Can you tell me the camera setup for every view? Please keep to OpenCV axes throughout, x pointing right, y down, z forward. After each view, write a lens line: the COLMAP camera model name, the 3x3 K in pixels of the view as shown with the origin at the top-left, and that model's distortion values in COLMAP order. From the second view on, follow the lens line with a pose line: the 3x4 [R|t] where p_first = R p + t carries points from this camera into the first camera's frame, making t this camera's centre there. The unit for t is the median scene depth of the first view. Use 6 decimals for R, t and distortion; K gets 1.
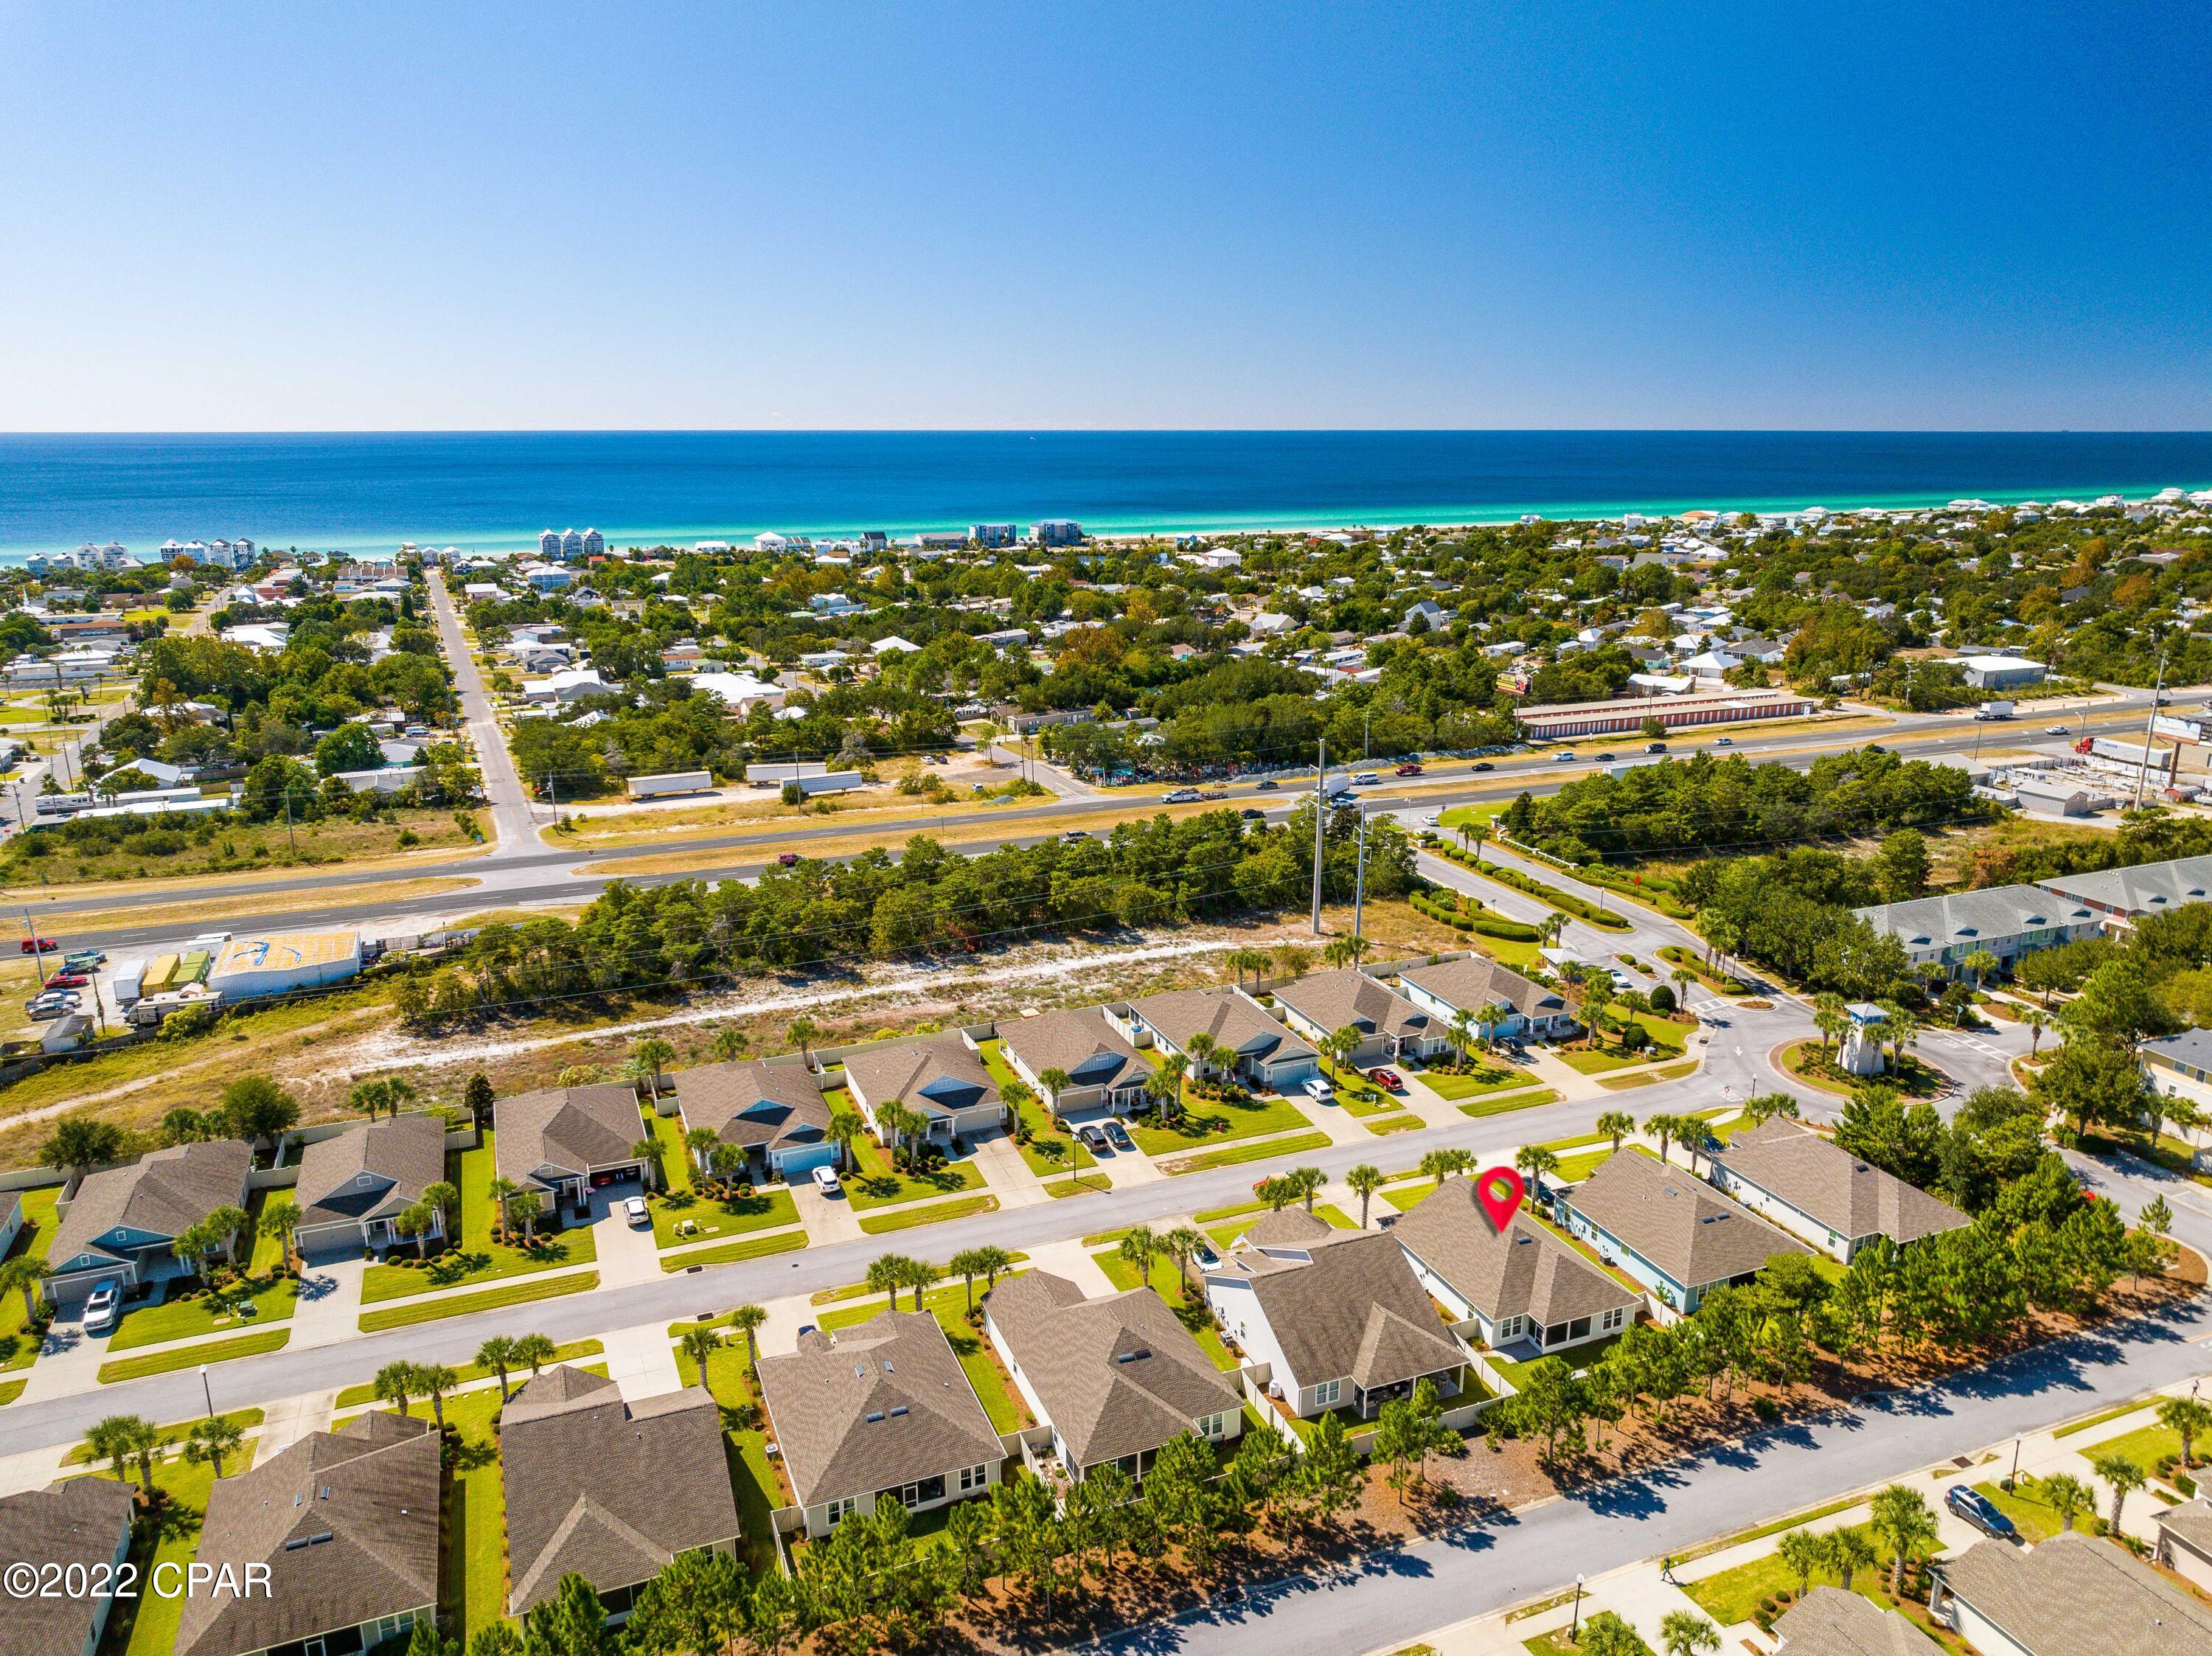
lens RADIAL K [[1537.0, 0, 1110.3], [0, 1537.0, 833.1], [0, 0, 1]] dist [0.003501, -0.009581]
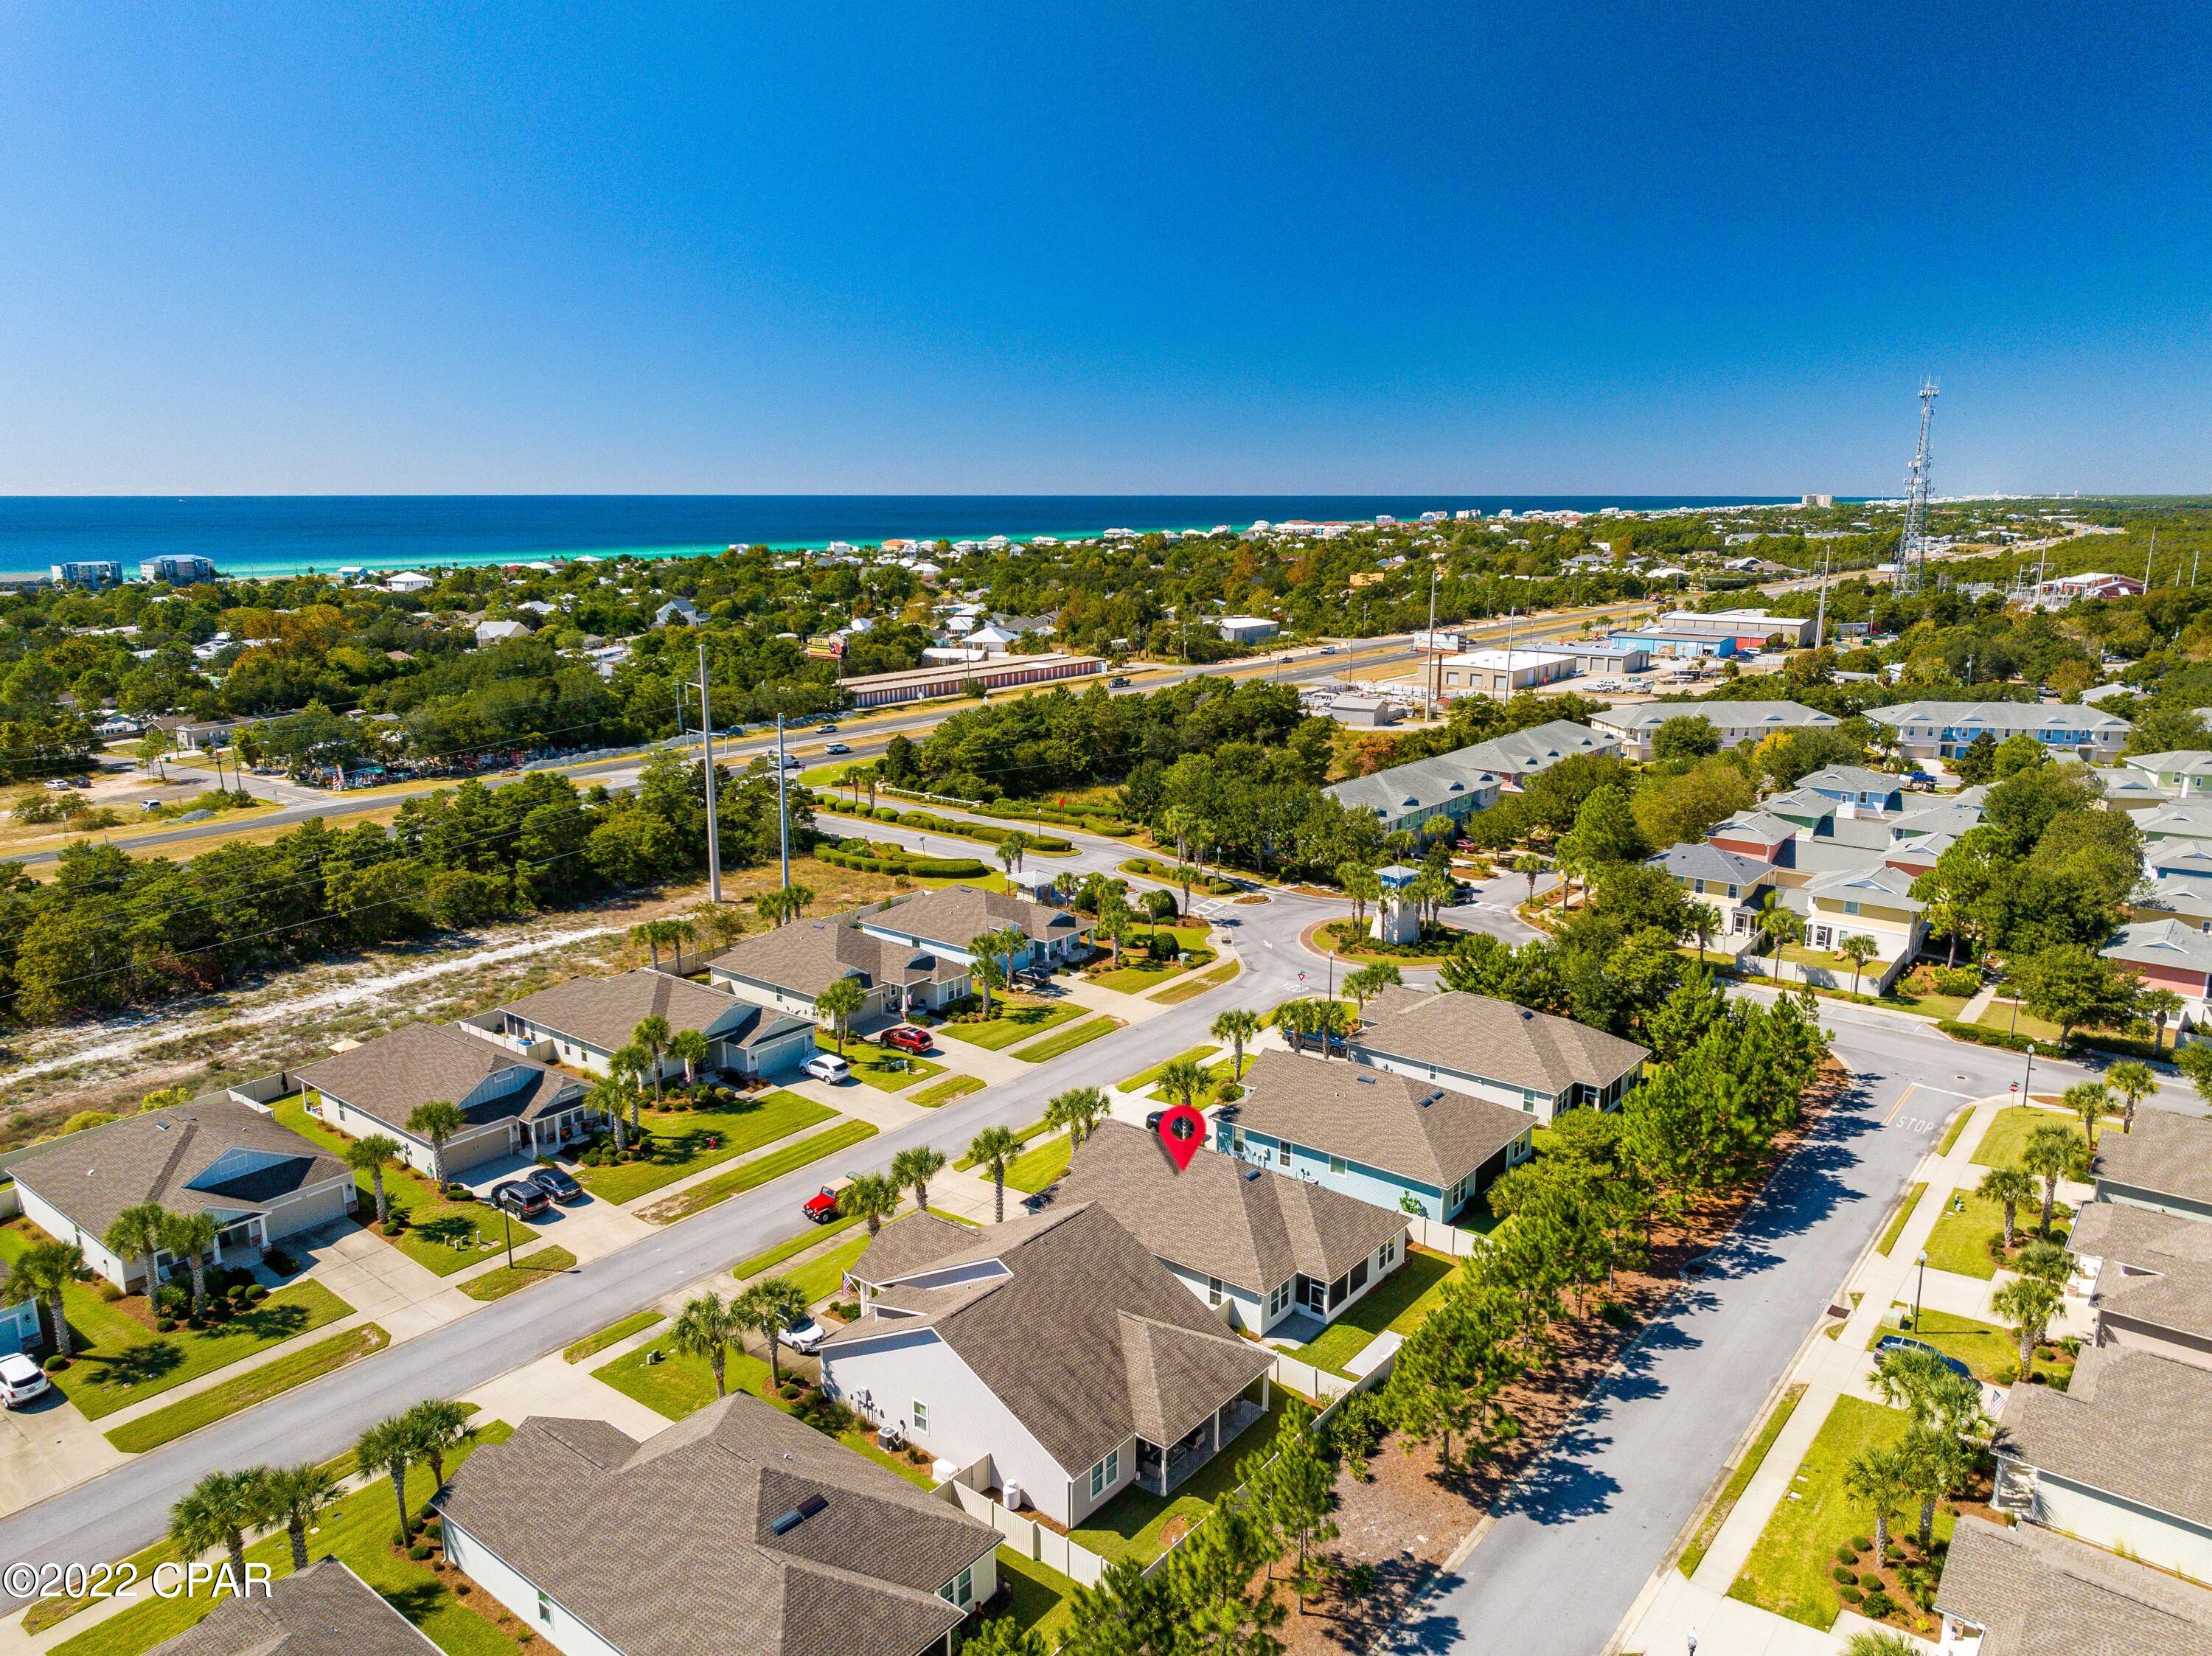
lens RADIAL K [[1537.0, 0, 1110.3], [0, 1537.0, 833.1], [0, 0, 1]] dist [0.003501, -0.009581]
pose [[0.869277, -0.107205, 0.482561, -0.078308], [0.126388, 0.991954, -0.007302, 0.076715], [-0.477896, 0.067337, 0.875832, 0.291238]]
